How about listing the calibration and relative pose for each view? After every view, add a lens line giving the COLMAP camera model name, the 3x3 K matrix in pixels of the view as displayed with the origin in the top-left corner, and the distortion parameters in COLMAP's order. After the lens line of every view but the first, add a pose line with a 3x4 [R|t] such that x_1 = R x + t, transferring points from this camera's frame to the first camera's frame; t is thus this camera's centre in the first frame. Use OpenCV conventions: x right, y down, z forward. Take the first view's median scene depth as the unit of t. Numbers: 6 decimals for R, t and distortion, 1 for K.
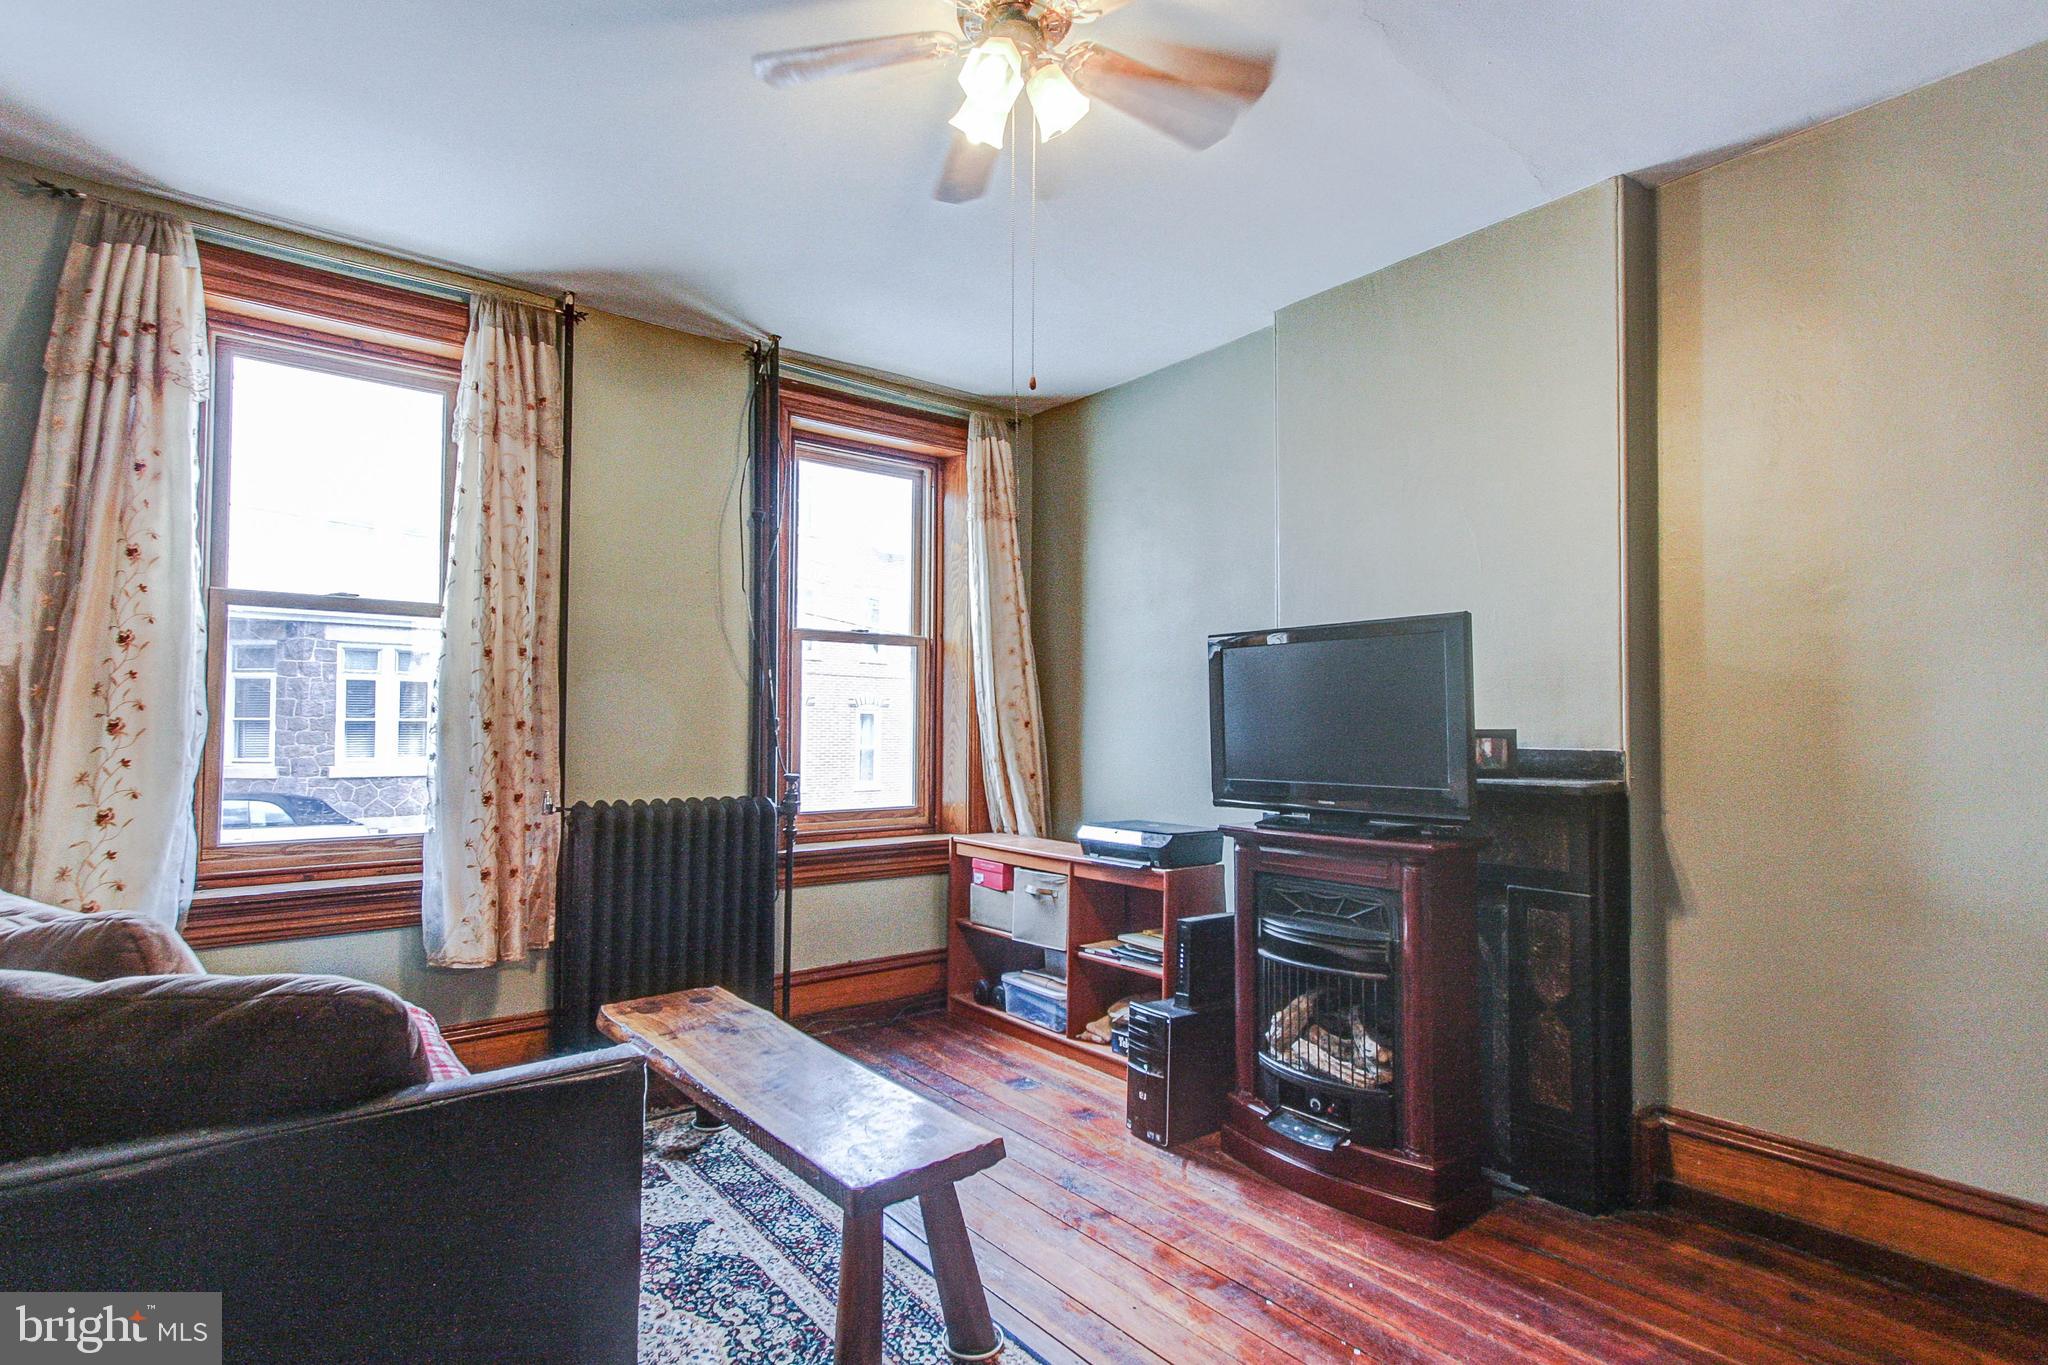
lens RADIAL K [[999.4, 0, 1001.9], [0, 999.4, 703.2], [0, 0, 1]] dist [0.003264, 0.000514]
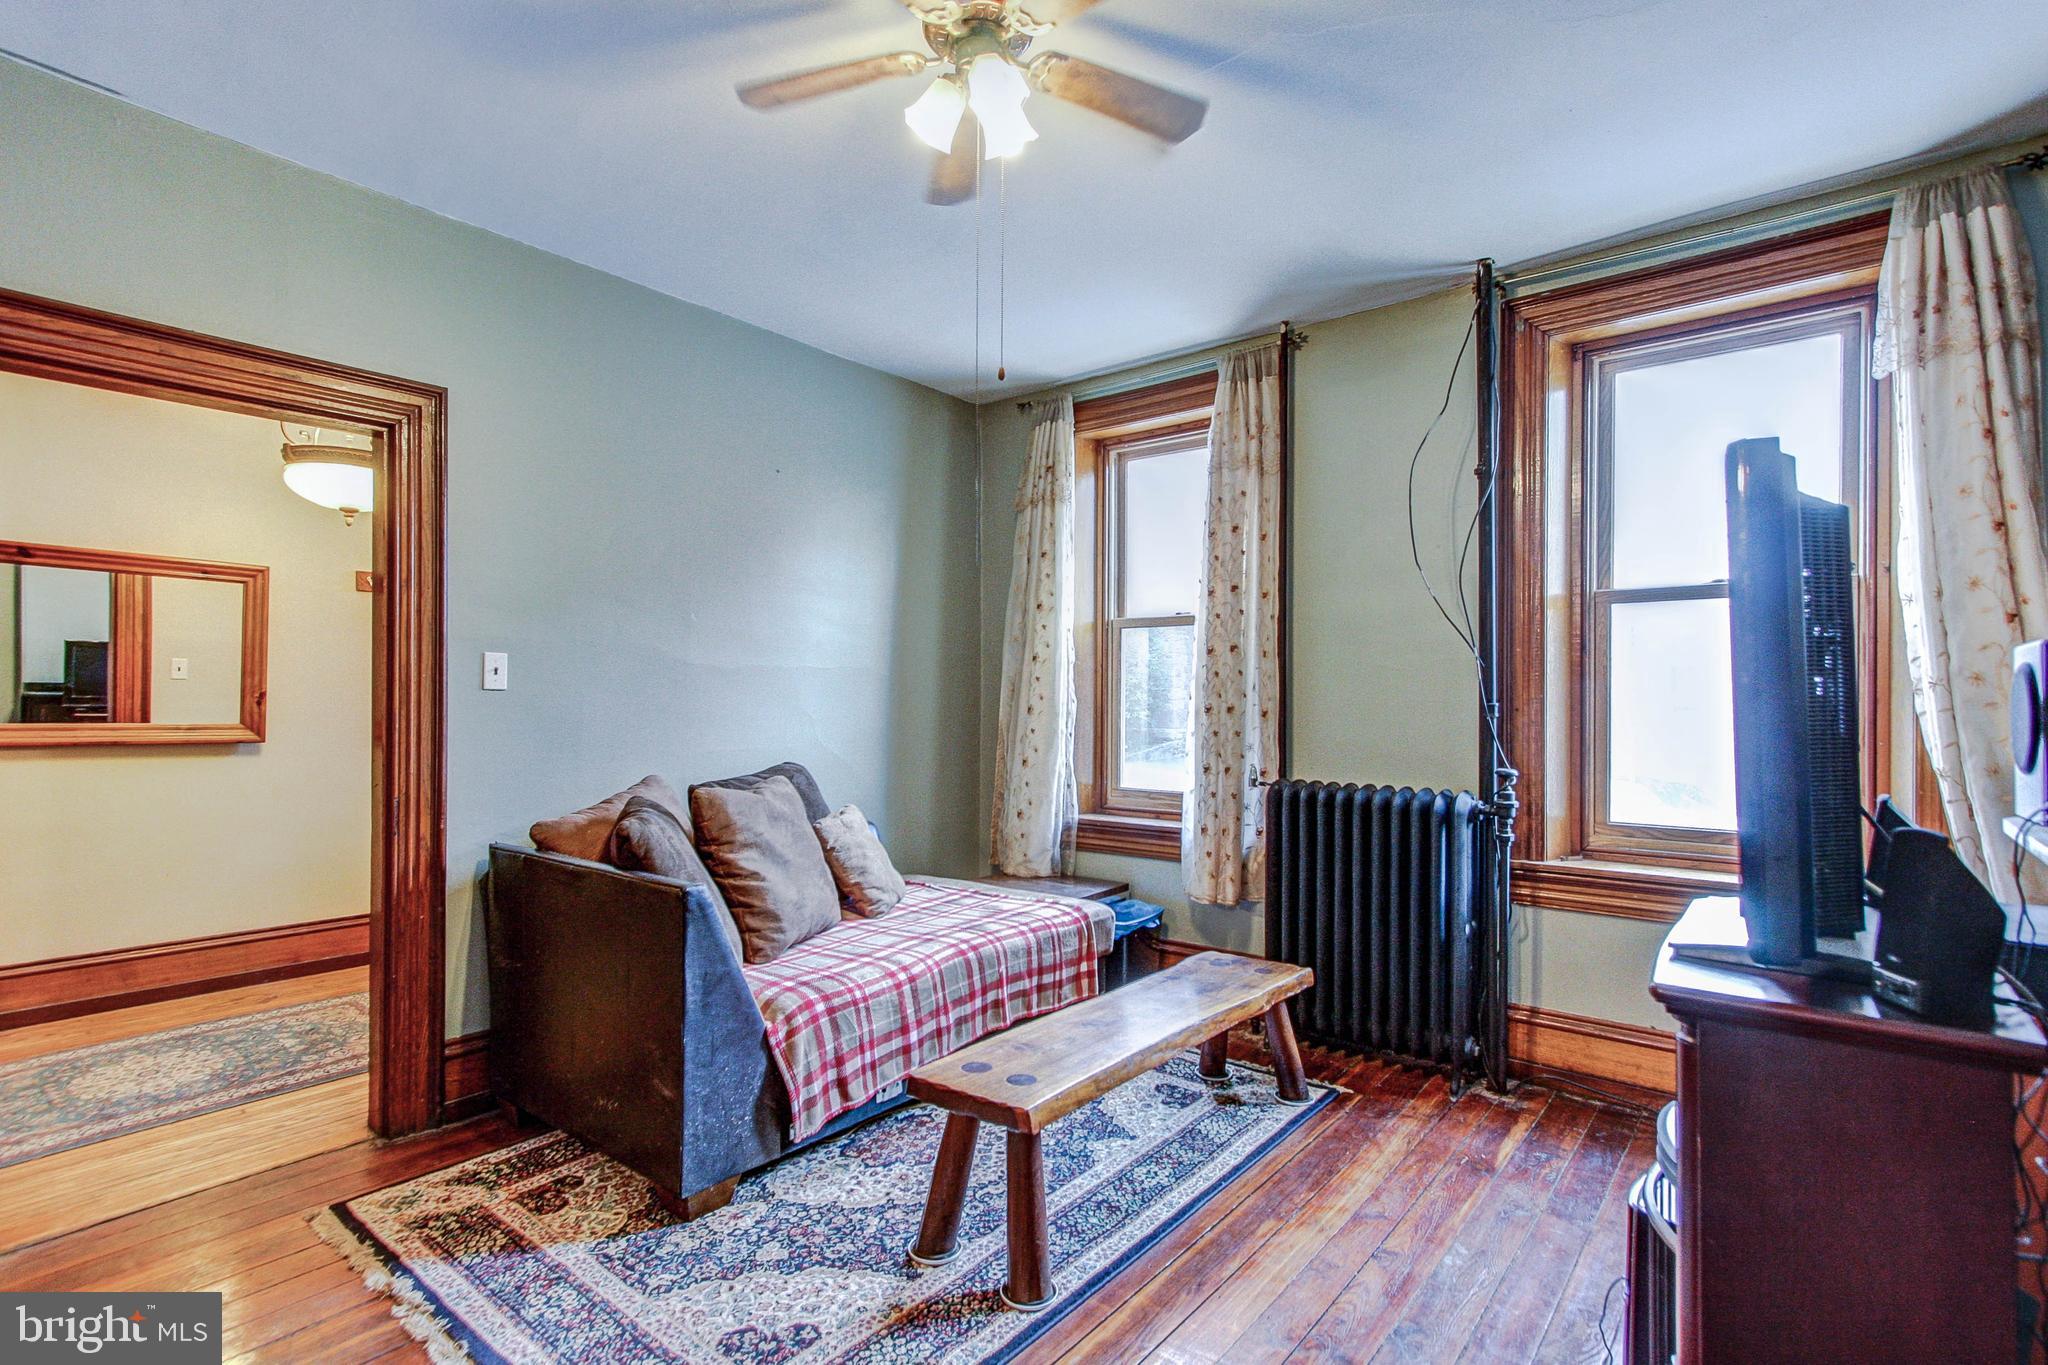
lens RADIAL K [[999.4, 0, 1001.9], [0, 999.4, 703.2], [0, 0, 1]] dist [0.003264, 0.000514]
pose [[0.203397, -0.005964, -0.979078, 0.614224], [0.015585, 0.999874, -0.002853, 0.013149], [0.978972, -0.014679, 0.203464, 0.473360]]
